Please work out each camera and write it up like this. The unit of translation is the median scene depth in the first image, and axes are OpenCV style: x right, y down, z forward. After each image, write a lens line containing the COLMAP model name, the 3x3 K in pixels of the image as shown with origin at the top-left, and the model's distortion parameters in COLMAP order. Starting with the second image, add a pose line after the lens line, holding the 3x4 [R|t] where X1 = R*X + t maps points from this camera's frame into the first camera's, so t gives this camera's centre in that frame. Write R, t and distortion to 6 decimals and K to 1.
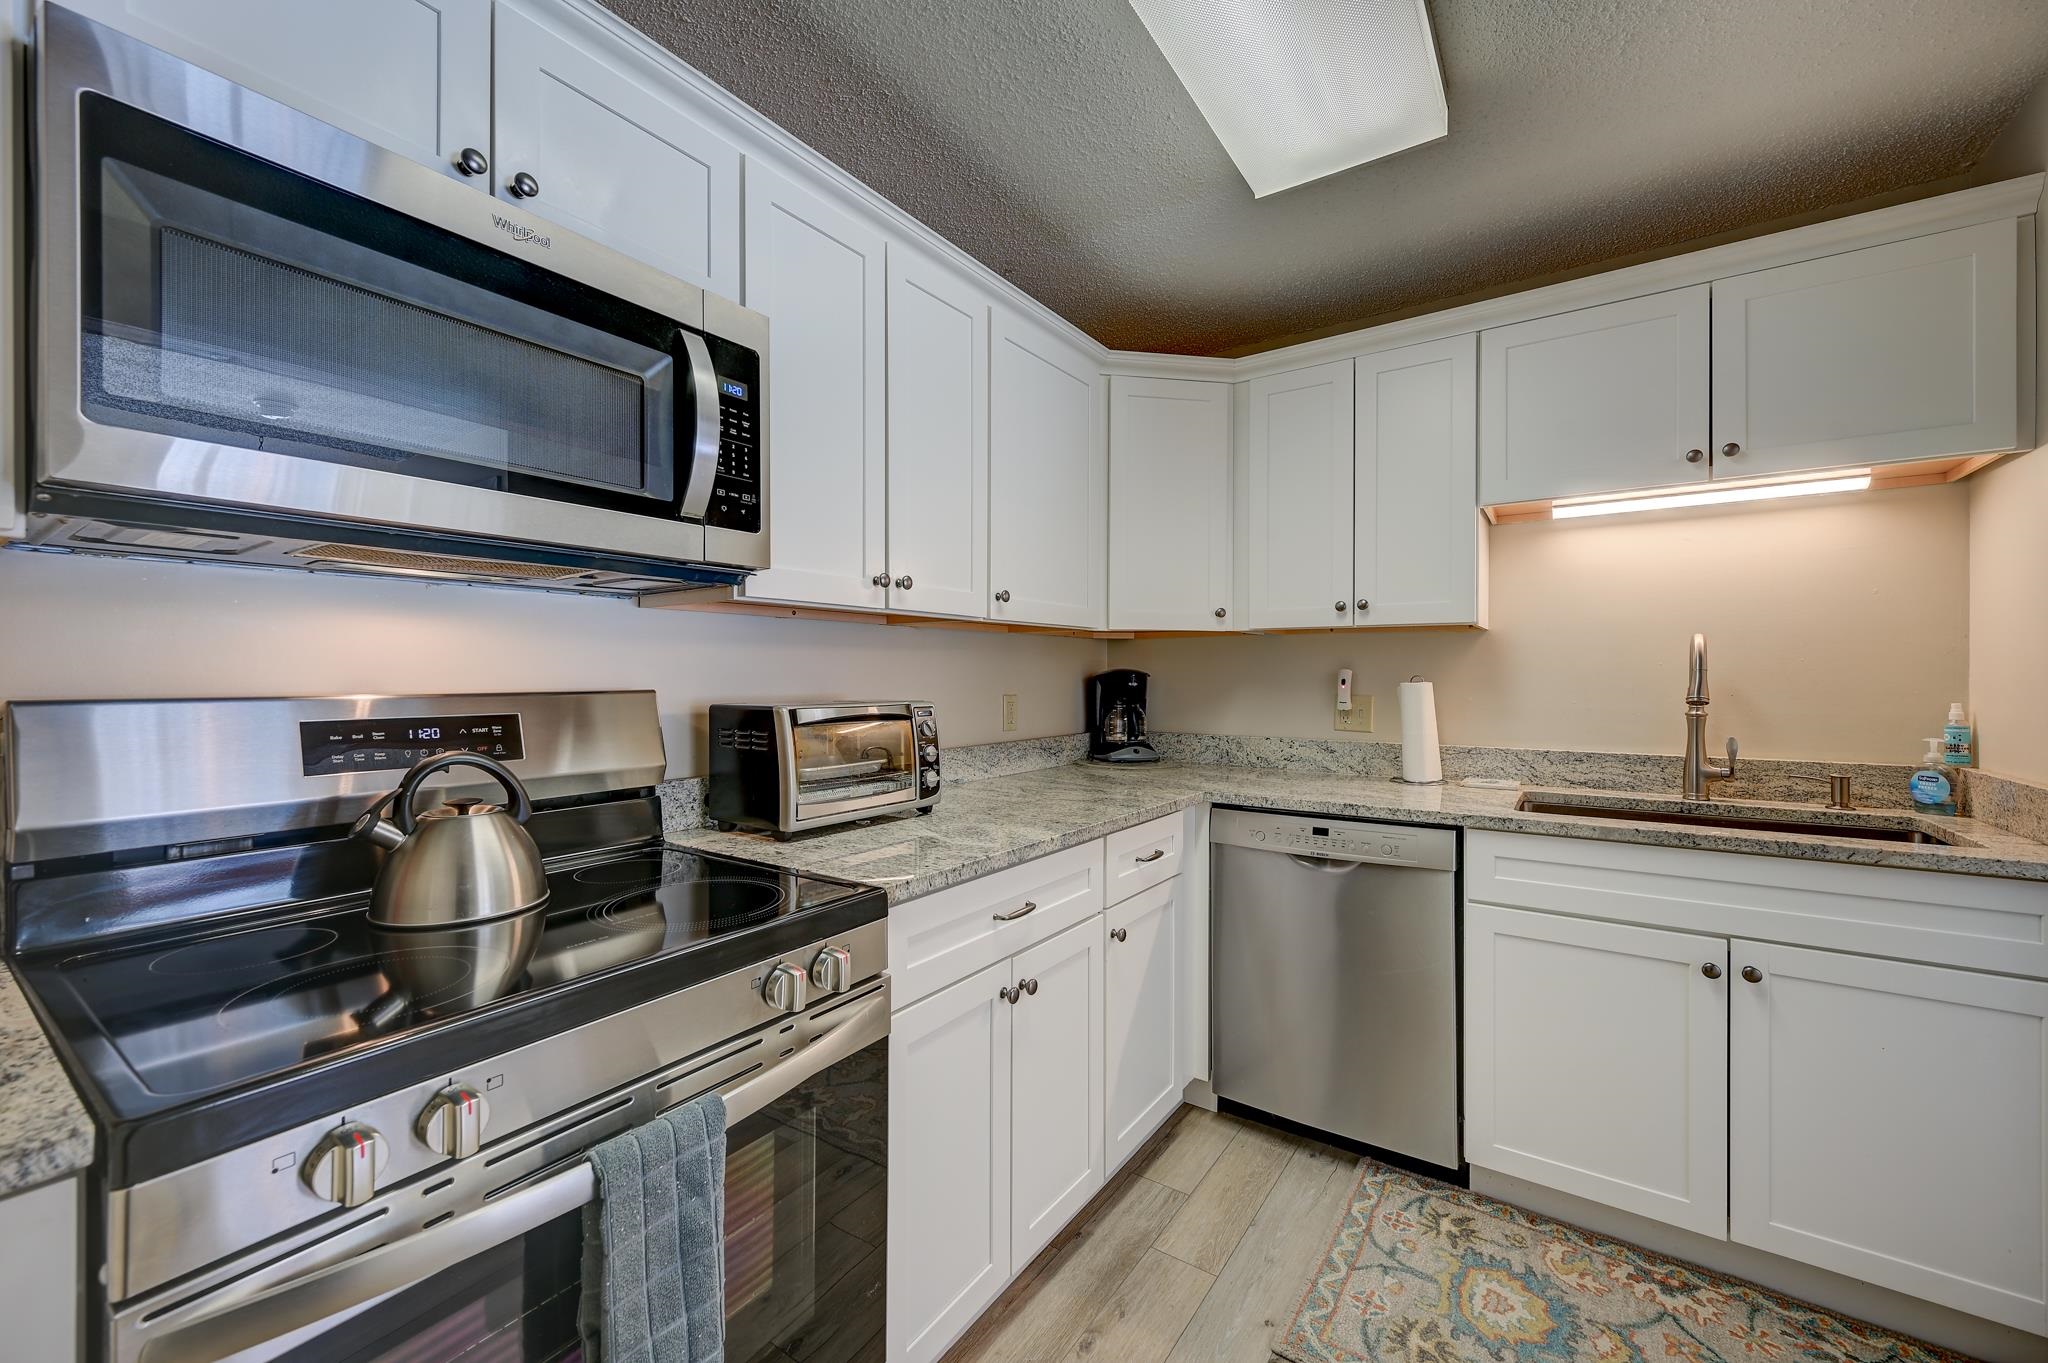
lens RADIAL K [[804.0, 0, 1024.0], [0, 804.0, 681.5], [0, 0, 1]] dist [0.018607, 0.000226]
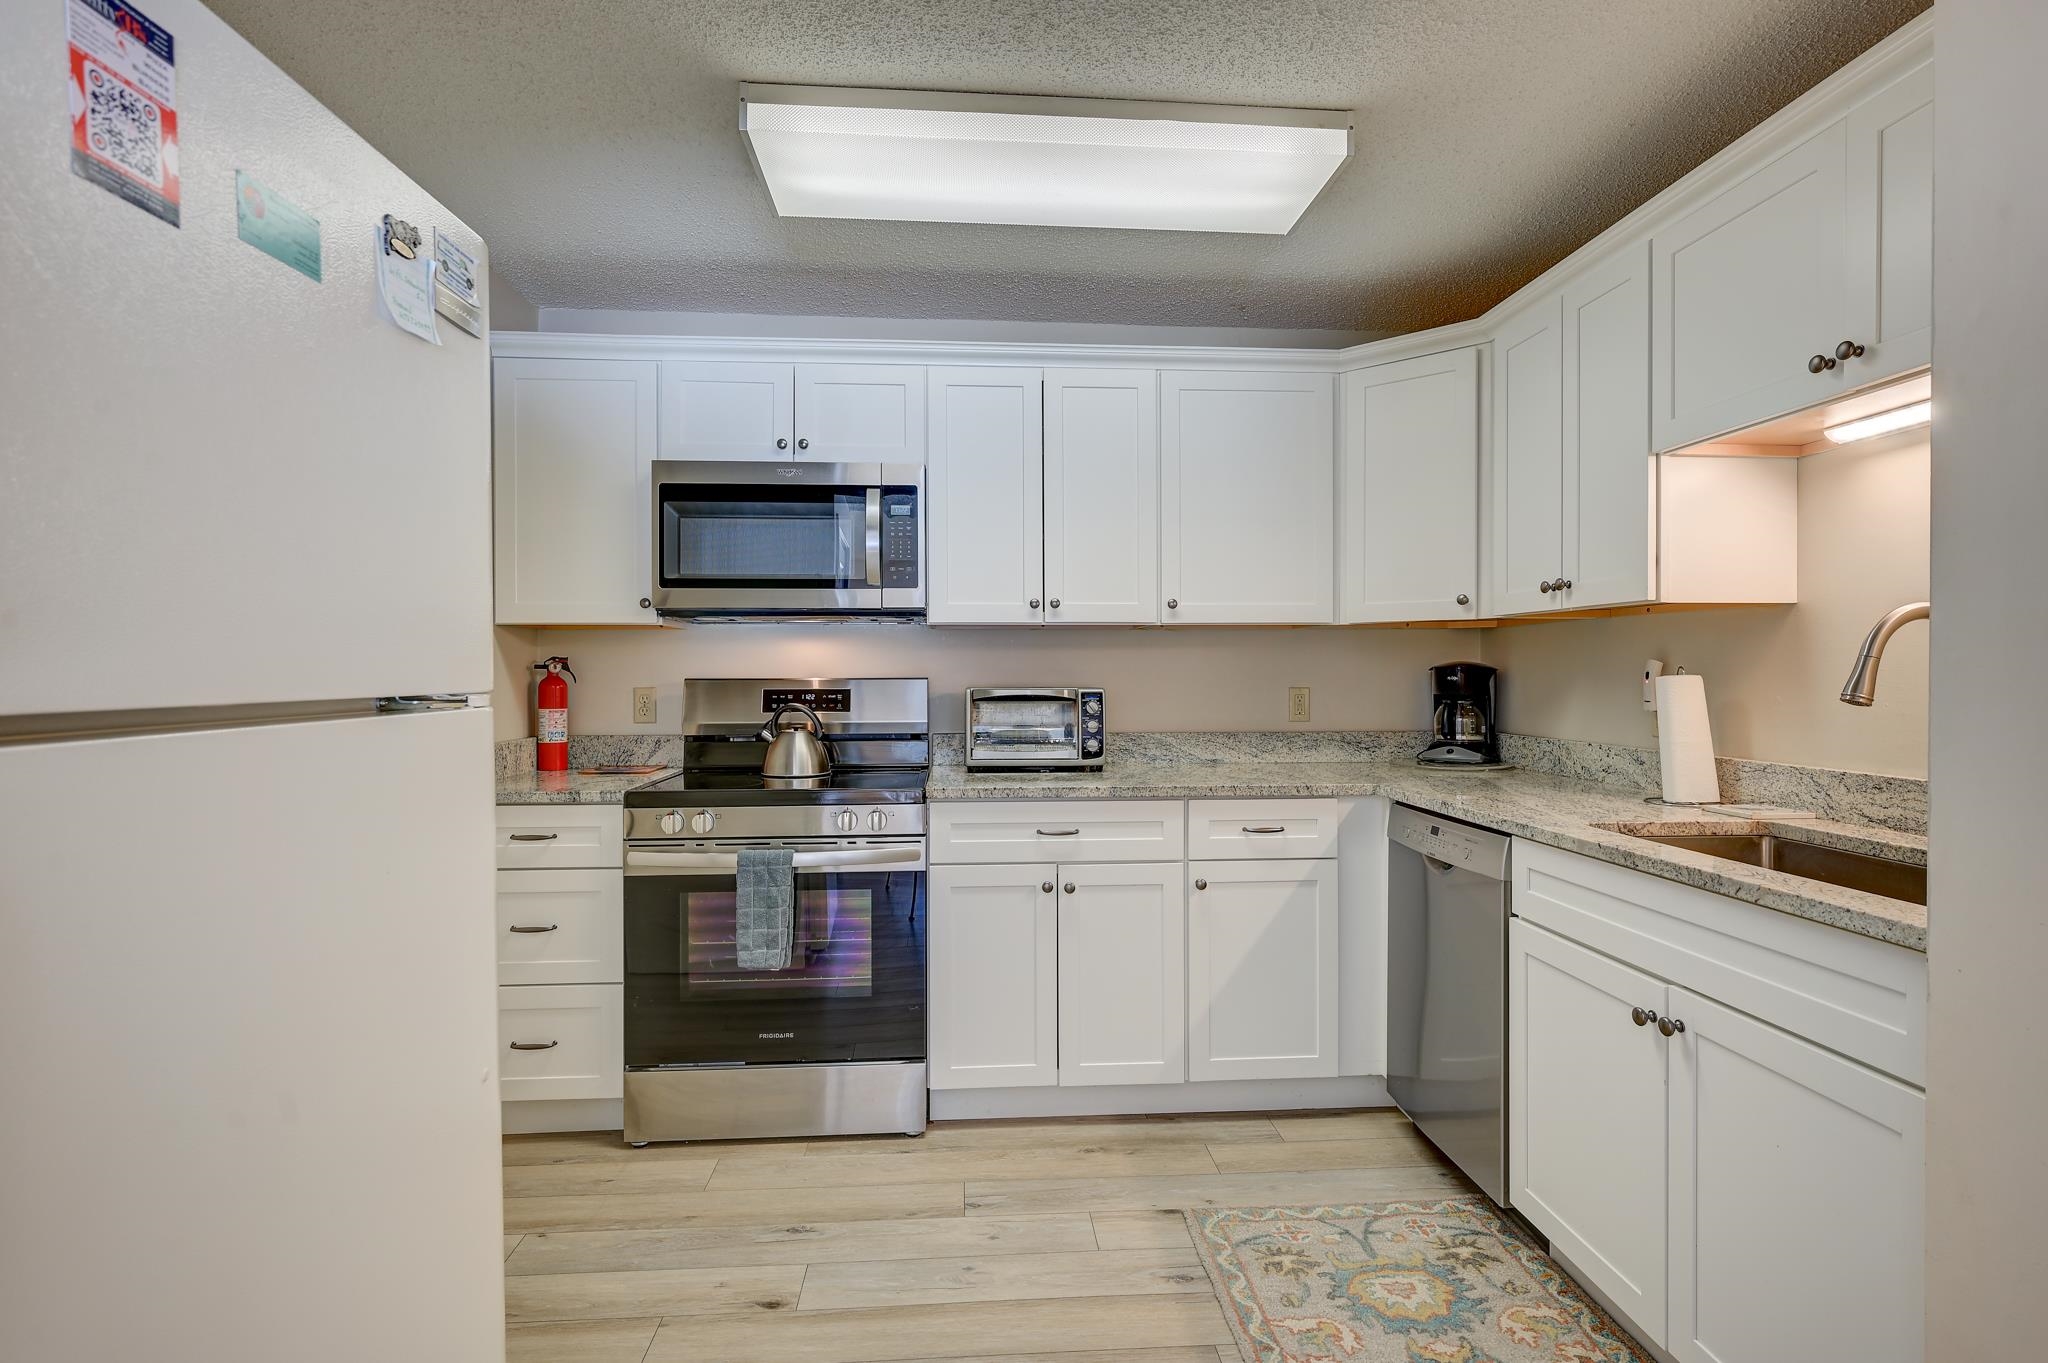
lens RADIAL K [[914.3, 0, 1024.0], [0, 914.3, 681.5], [0, 0, 1]] dist [0.001105, -0.014312]
pose [[0.629817, 0.004865, -0.776728, 1.009425], [-0.004718, 0.999986, 0.002437, 0.010308], [0.776729, 0.002130, 0.629832, -0.057026]]
